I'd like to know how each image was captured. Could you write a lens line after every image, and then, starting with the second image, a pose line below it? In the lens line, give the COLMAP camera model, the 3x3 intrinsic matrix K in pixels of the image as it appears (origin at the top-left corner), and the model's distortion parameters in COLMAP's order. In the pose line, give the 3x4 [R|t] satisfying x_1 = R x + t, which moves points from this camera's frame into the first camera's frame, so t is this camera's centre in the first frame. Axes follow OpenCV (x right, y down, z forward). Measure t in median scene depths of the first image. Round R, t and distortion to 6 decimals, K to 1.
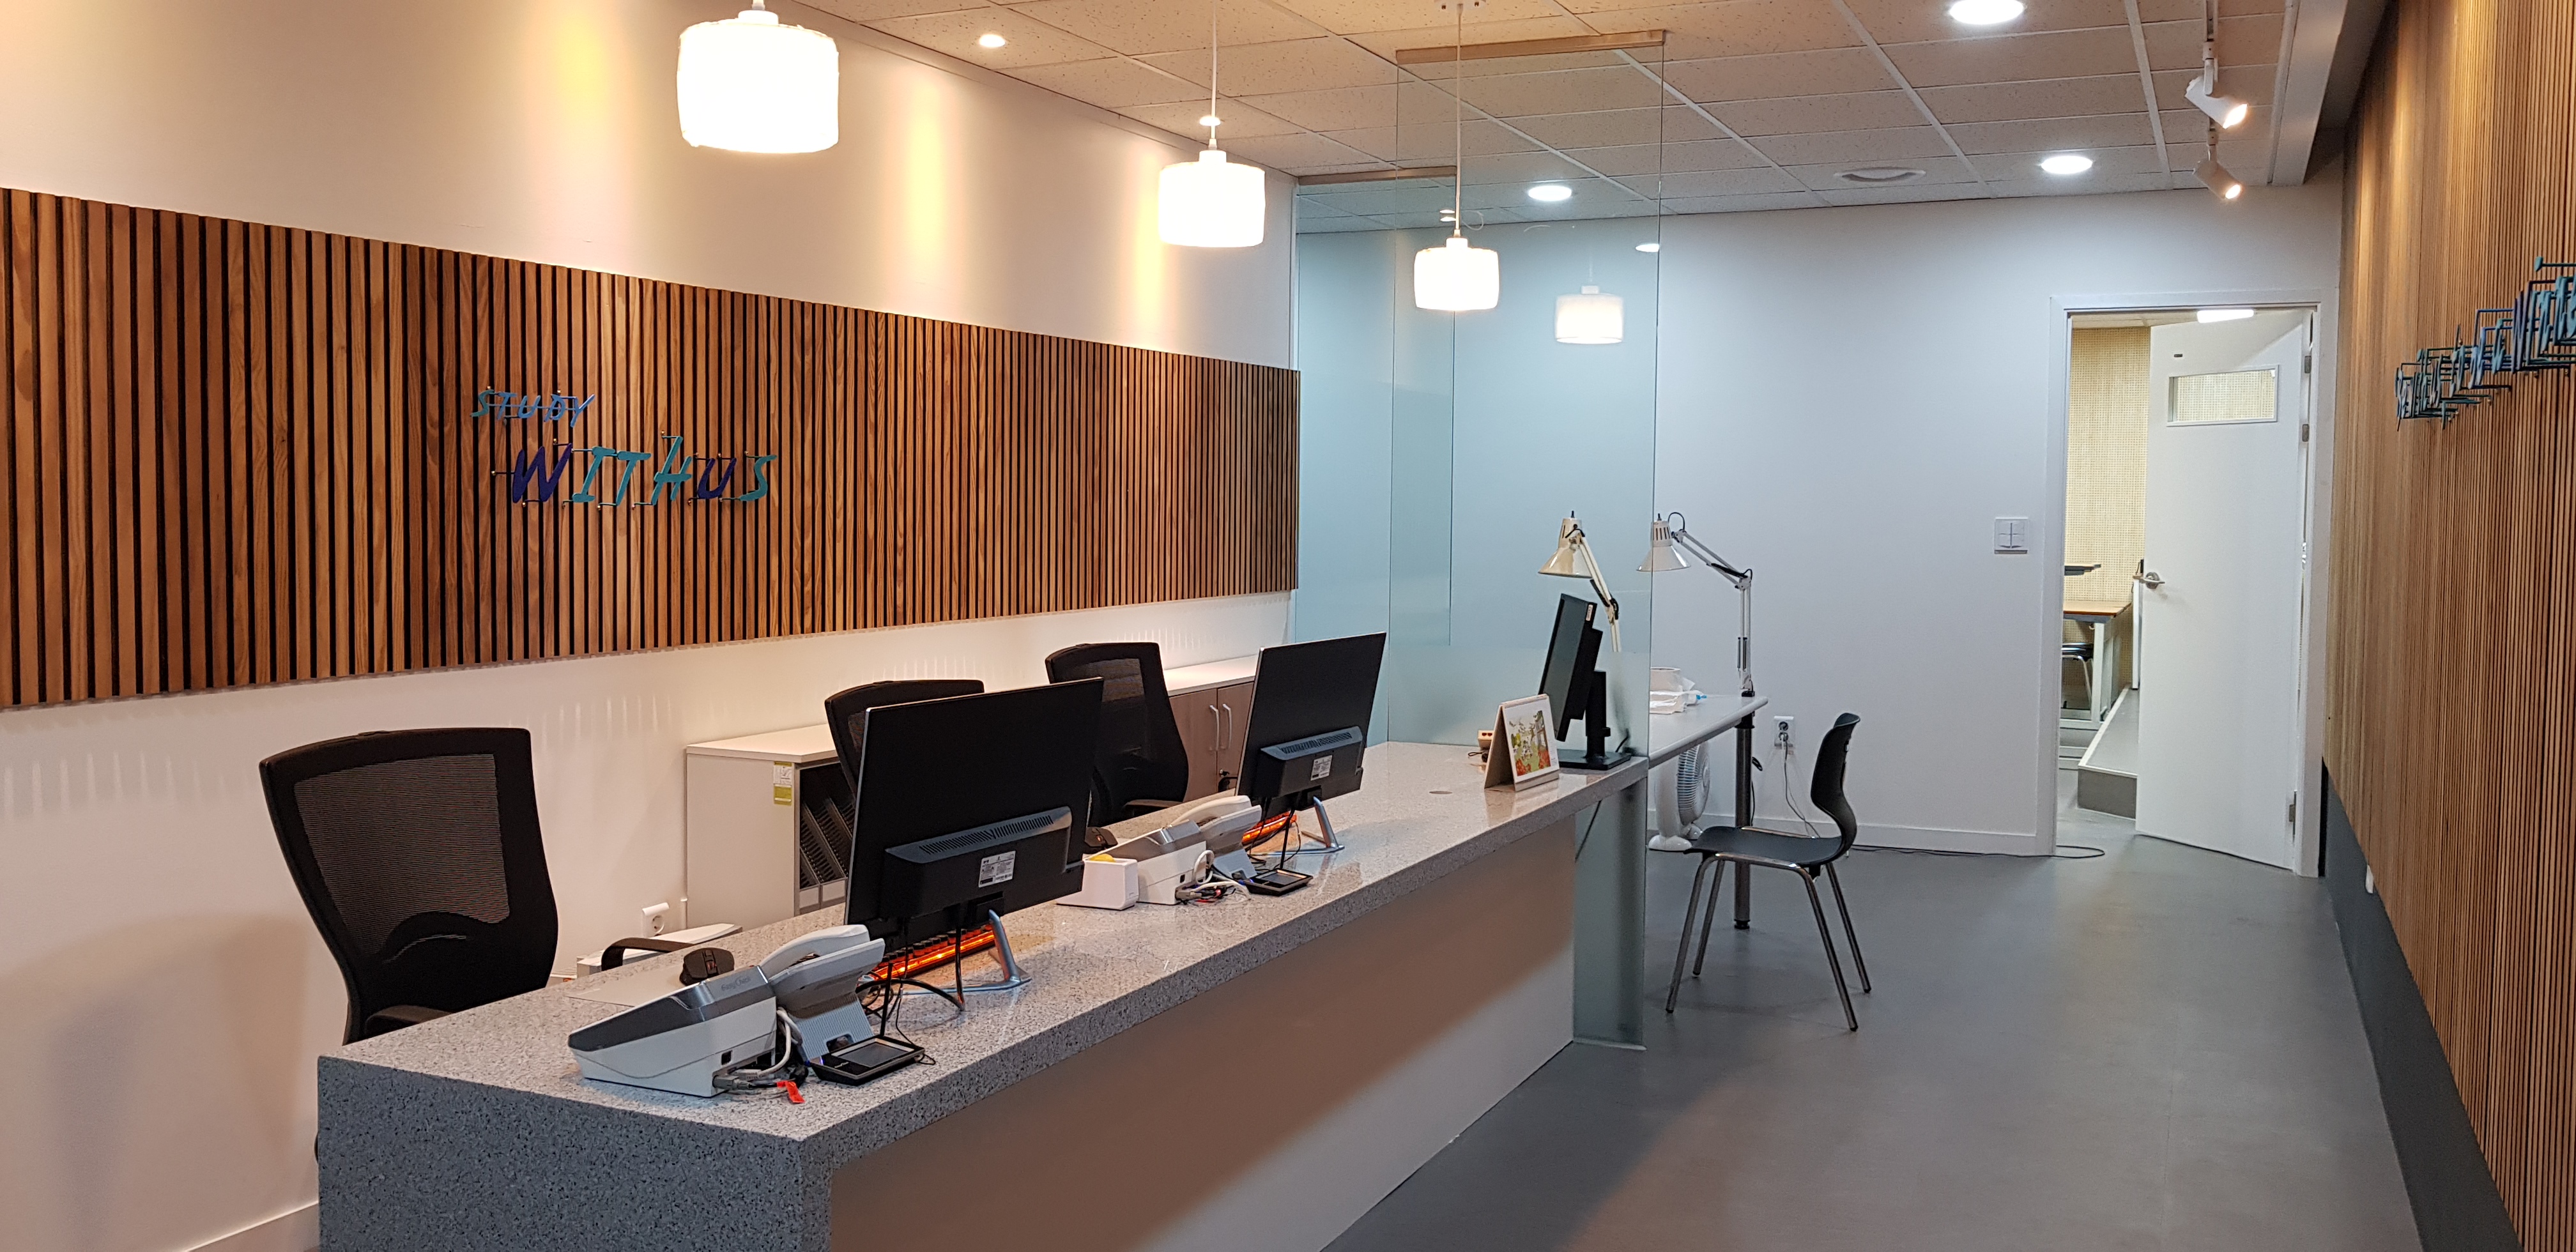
lens RADIAL K [[2046.9, 0, 1289.9], [0, 2046.9, 609.4], [0, 0, 1]] dist [0.060952, 0.007810]
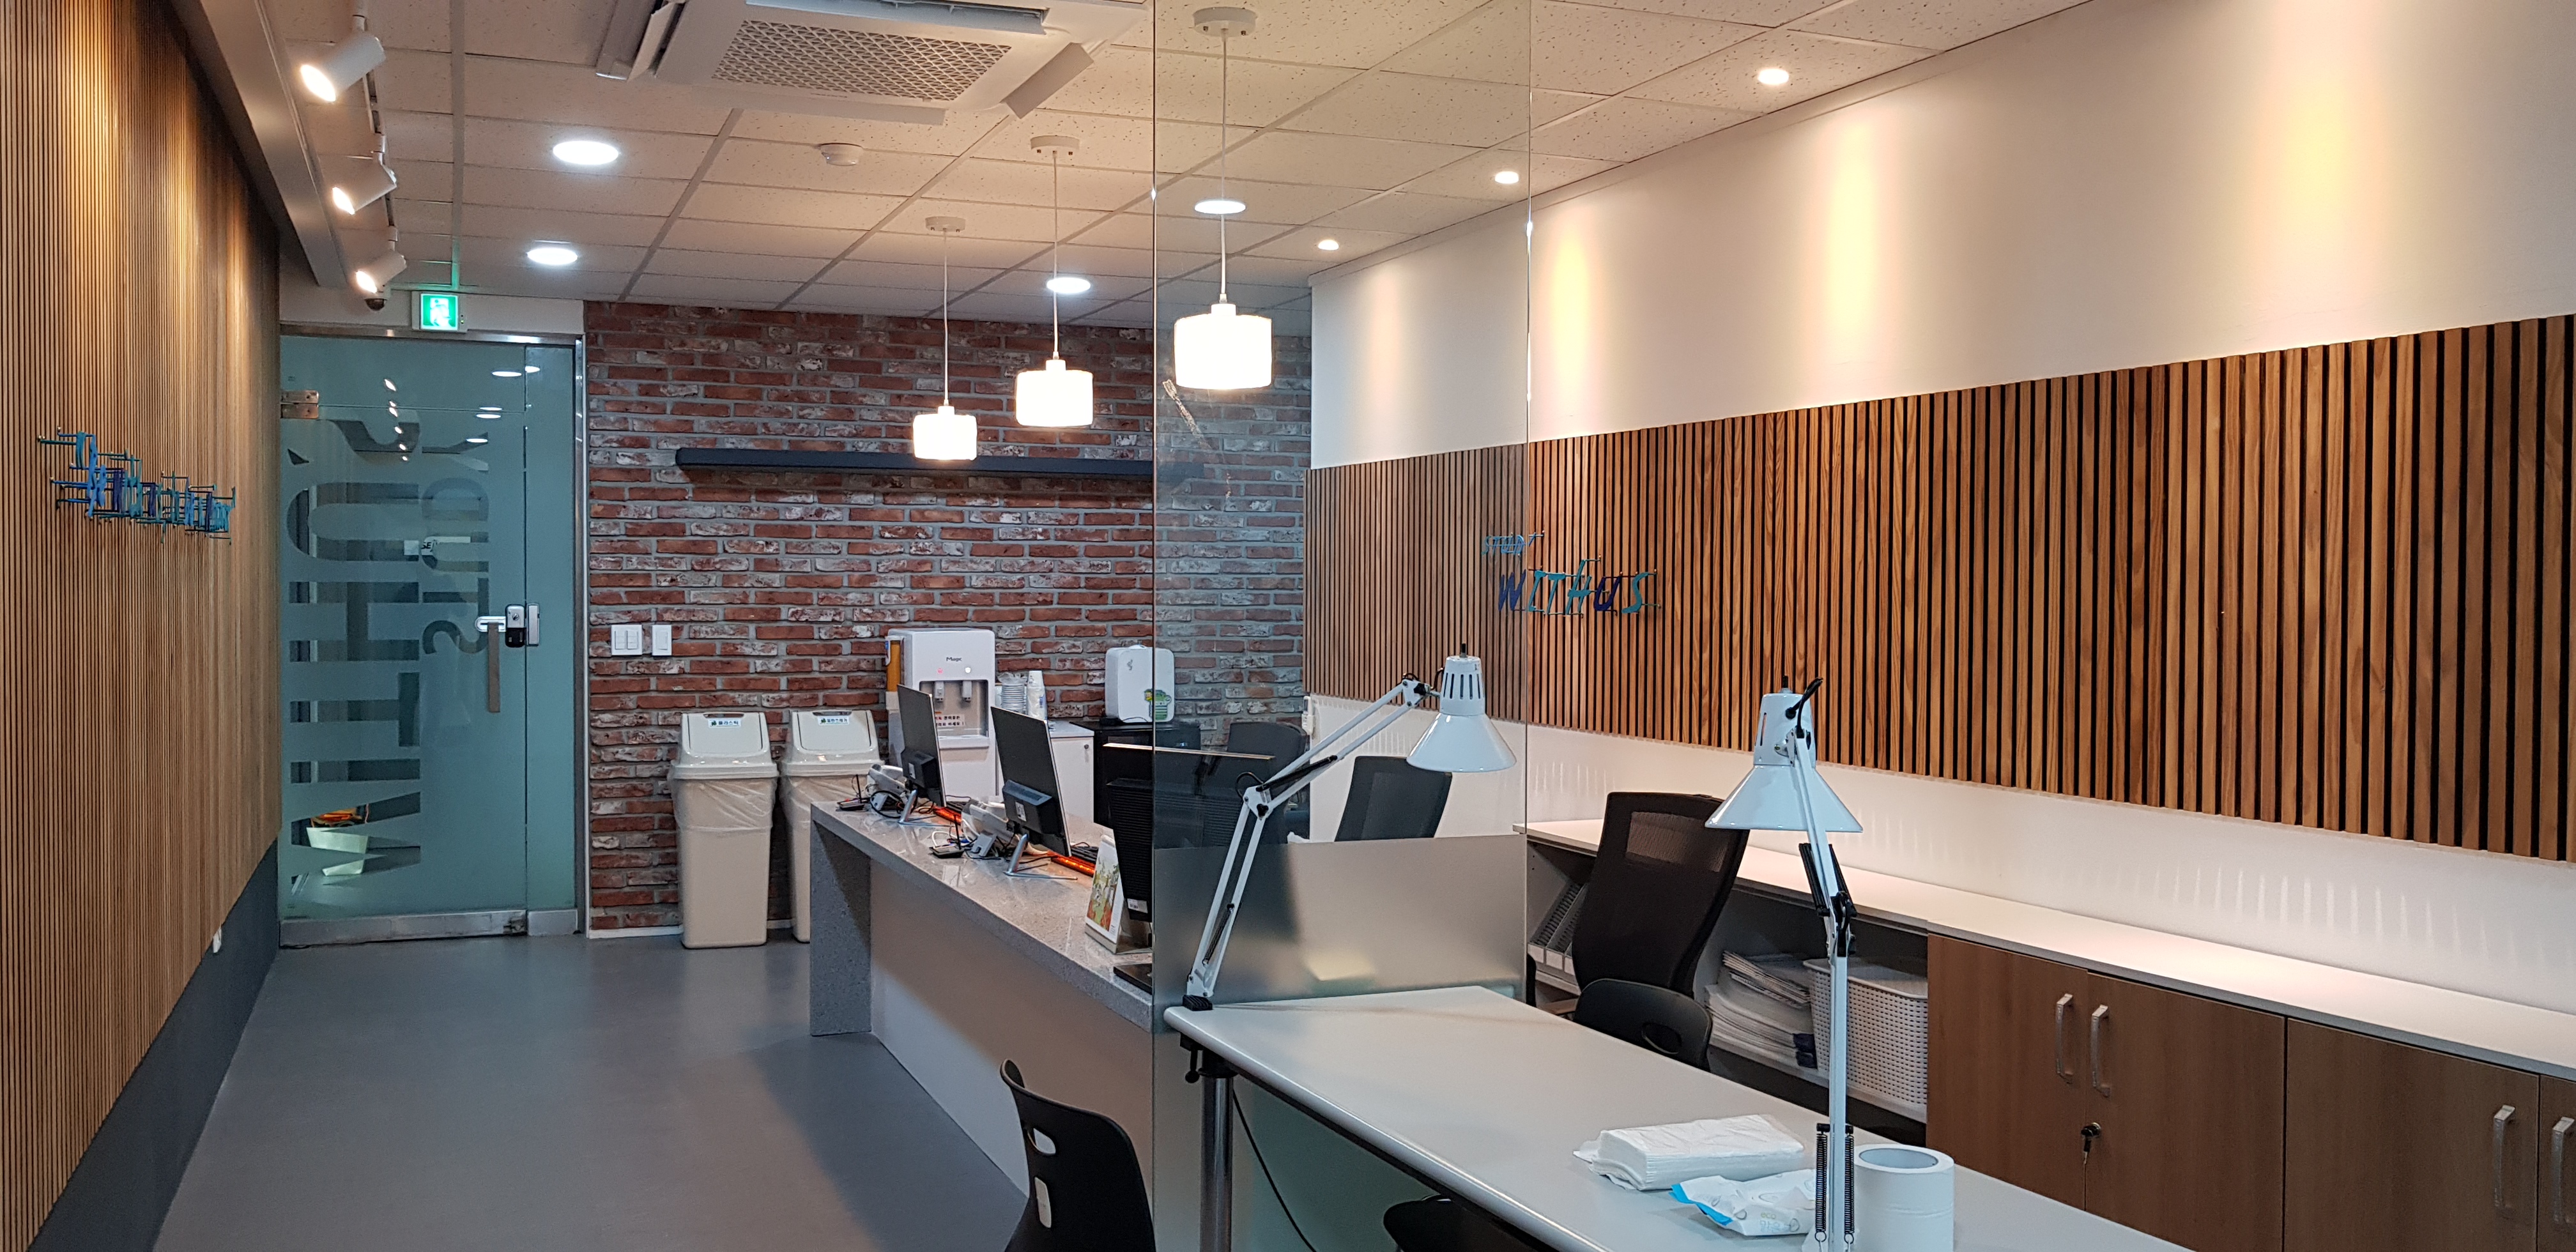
lens RADIAL K [[2046.9, 0, 1287.2], [0, 2046.9, 626.0], [0, 0, 1]] dist [0.060952, 0.007810]
pose [[-0.660275, 0.001910, -0.751022, 0.650955], [-0.056204, 0.997067, 0.051948, -0.086668], [0.748918, 0.076510, -0.658231, 1.480484]]
